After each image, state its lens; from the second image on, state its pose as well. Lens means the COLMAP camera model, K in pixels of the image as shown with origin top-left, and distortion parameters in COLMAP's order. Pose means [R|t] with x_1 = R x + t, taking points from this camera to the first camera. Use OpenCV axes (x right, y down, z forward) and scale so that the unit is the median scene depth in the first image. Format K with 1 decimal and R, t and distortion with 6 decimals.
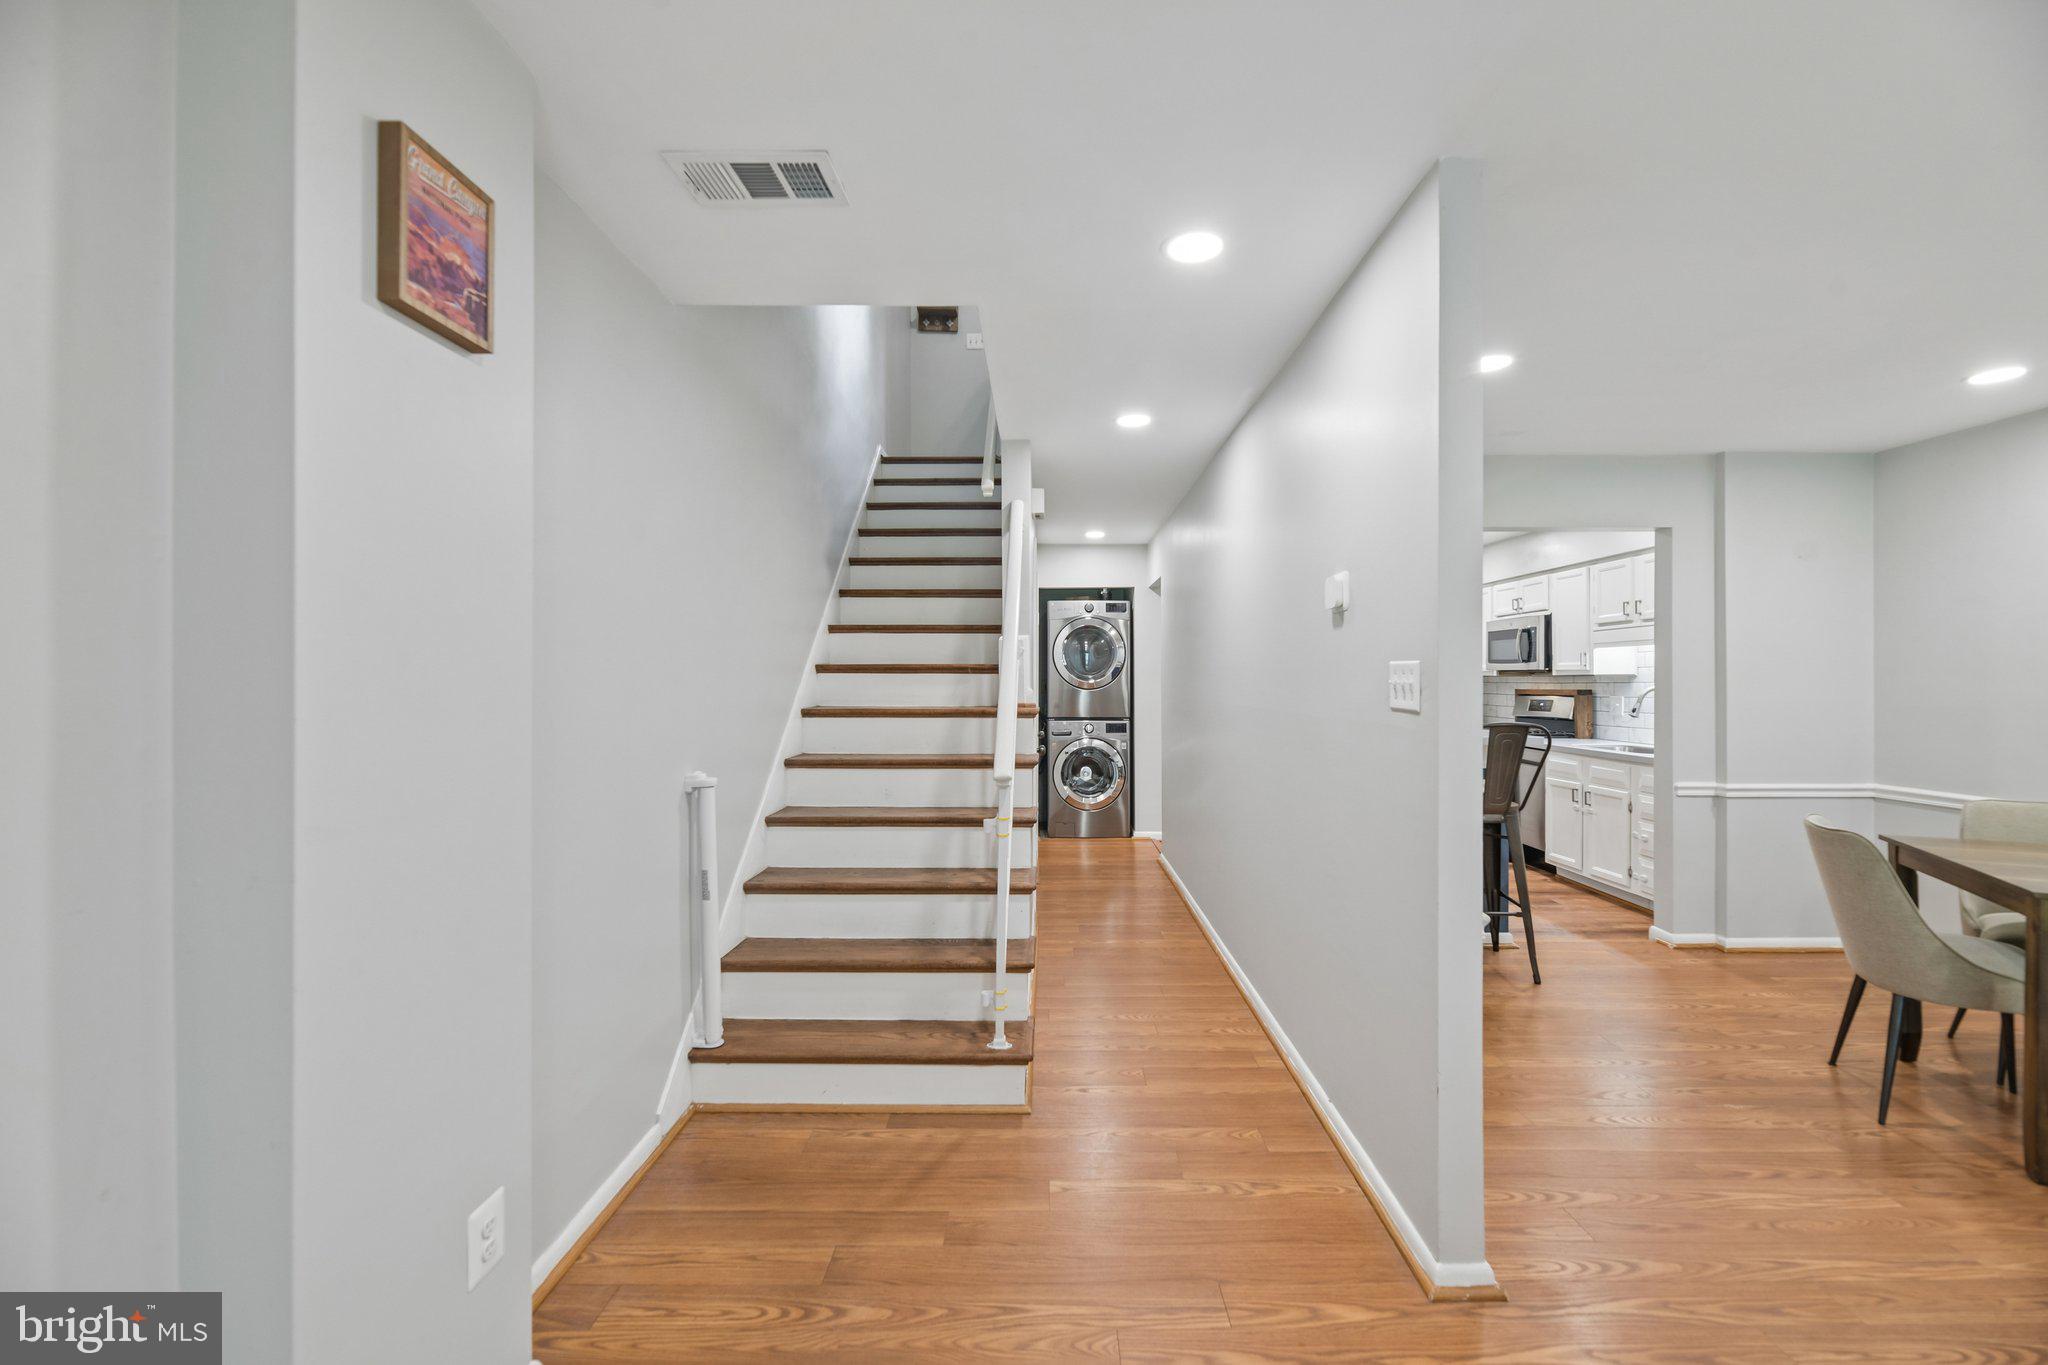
lens RADIAL K [[832.5, 0, 1034.8], [0, 832.5, 659.5], [0, 0, 1]] dist [-0.001680, -0.000973]
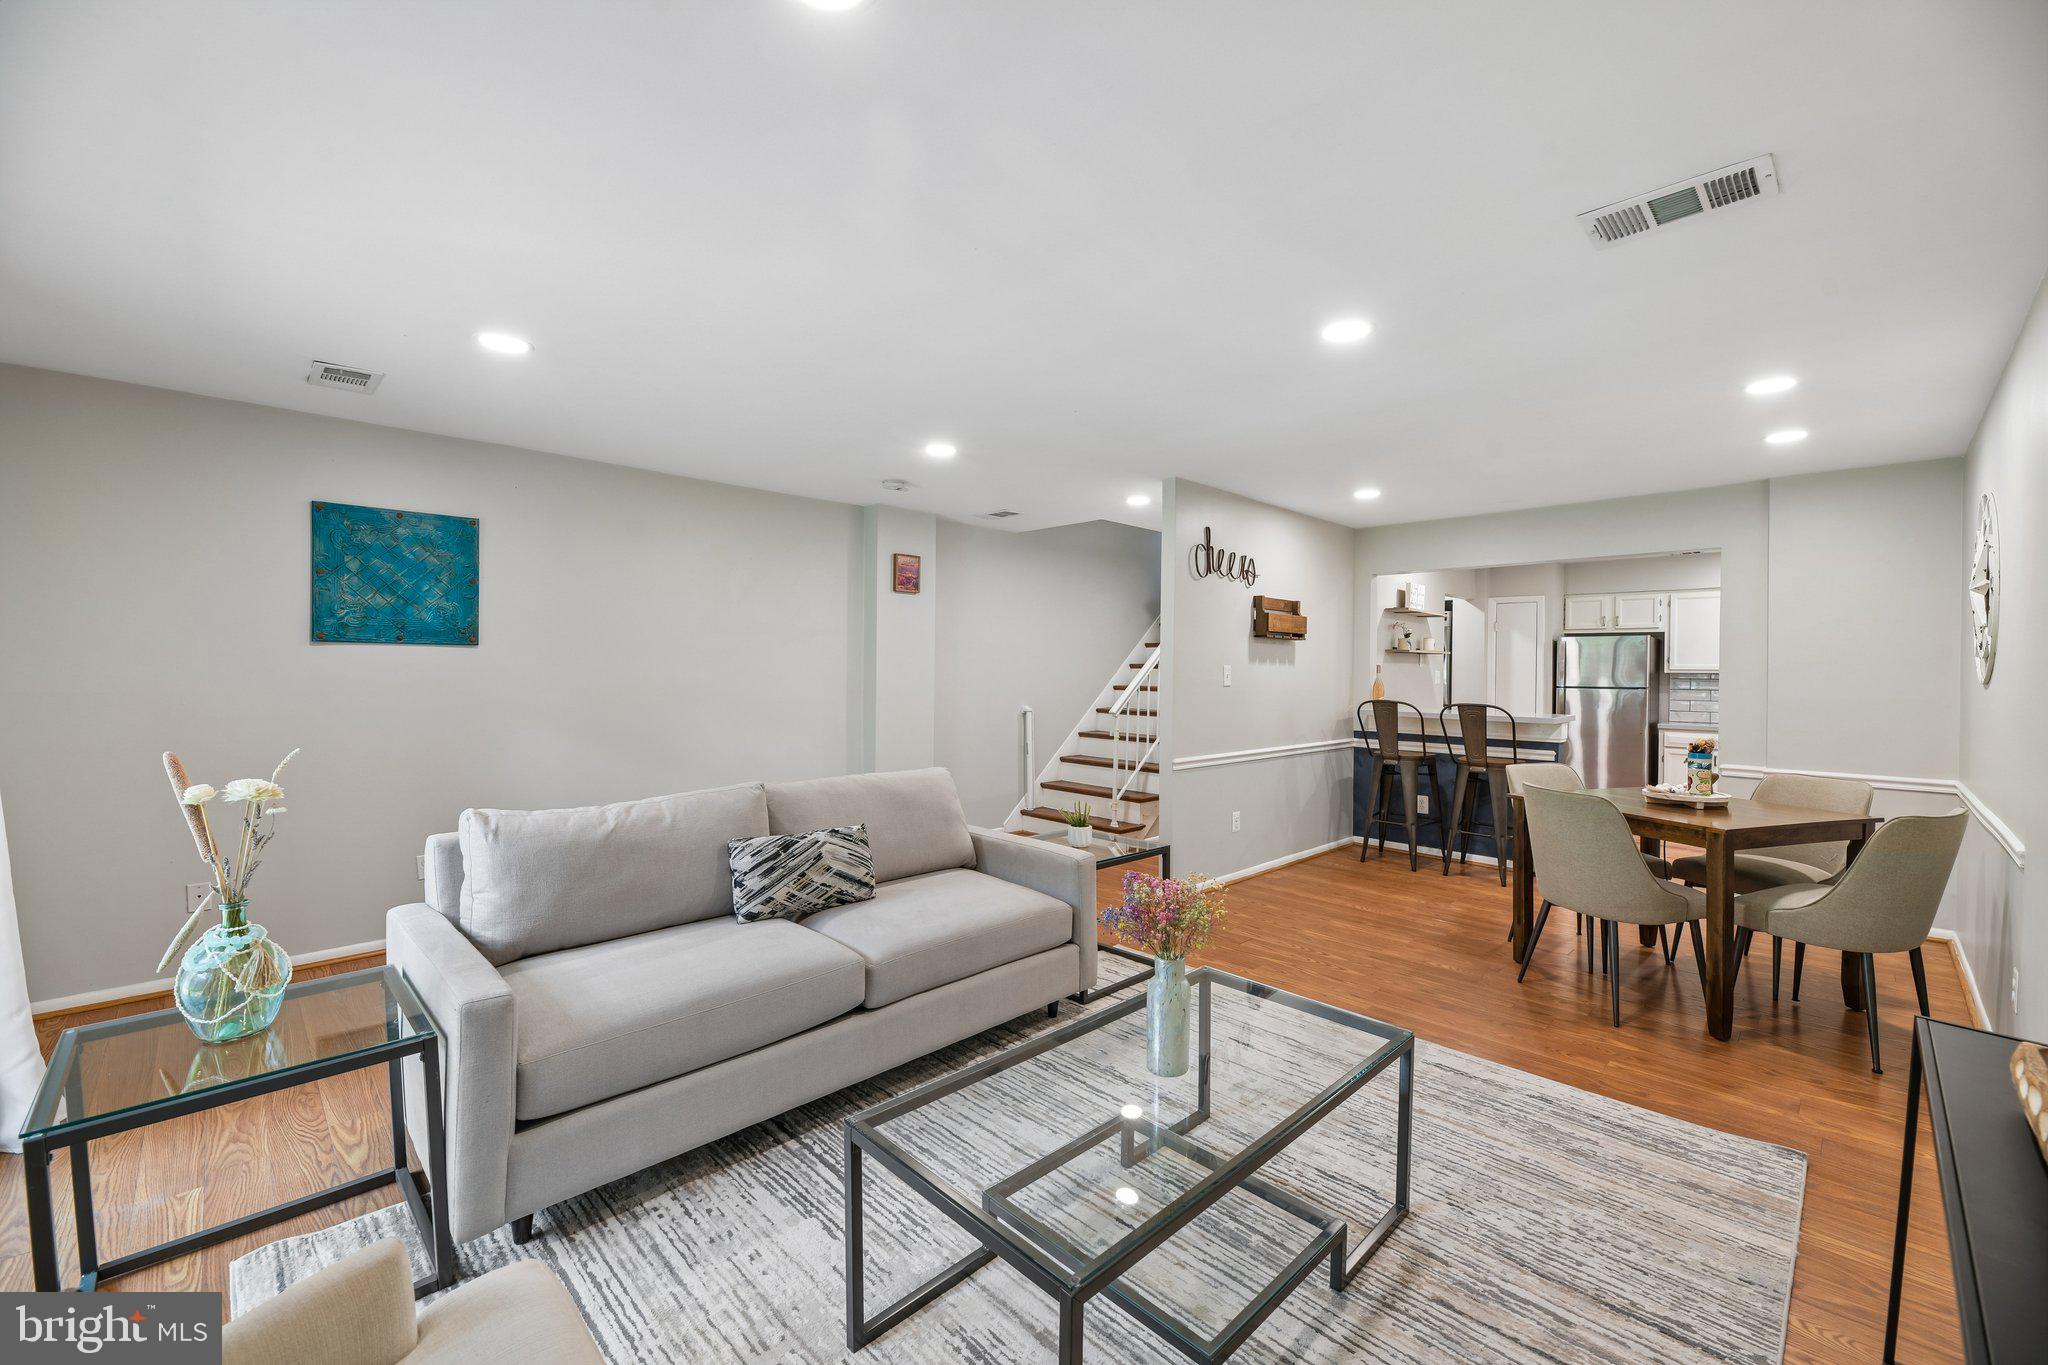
lens RADIAL K [[819.9, 0, 1033.4], [0, 819.9, 684.7], [0, 0, 1]] dist [-0.000945, -0.003143]
pose [[0.702953, 0.017940, -0.711010, 0.601883], [0.011052, 0.999286, 0.036141, -0.010863], [0.711151, -0.033263, 0.702252, -0.329279]]
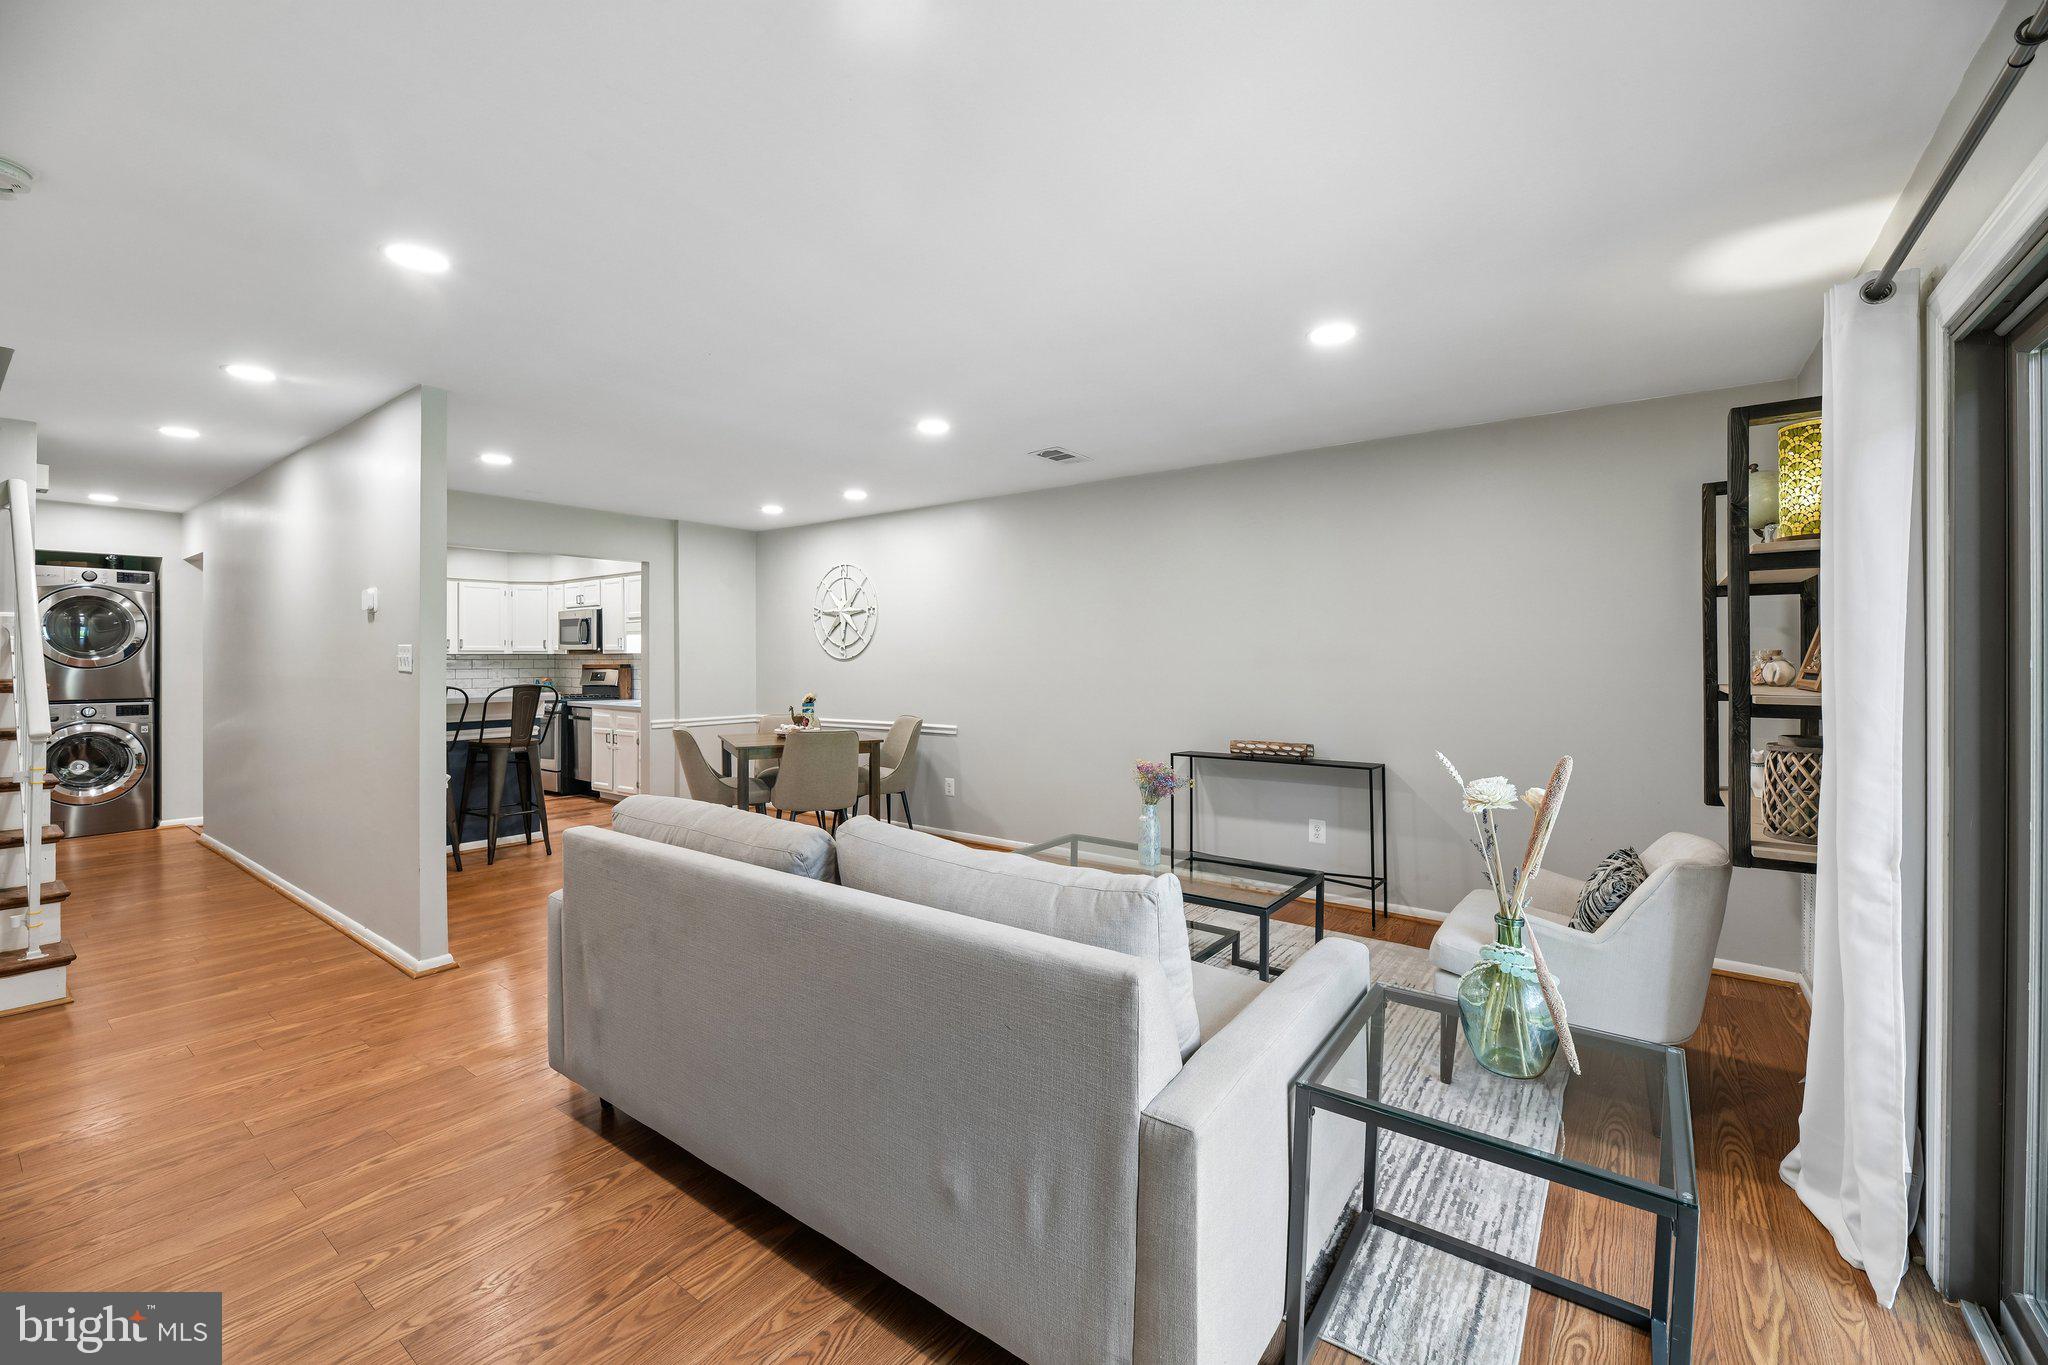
lens RADIAL K [[832.5, 0, 1034.8], [0, 832.5, 659.5], [0, 0, 1]] dist [-0.001680, -0.000973]
pose [[0.583369, -0.001809, 0.812205, -0.068776], [-0.018845, 0.999698, 0.015762, -0.006332], [-0.811989, -0.024501, 0.583159, -0.357506]]
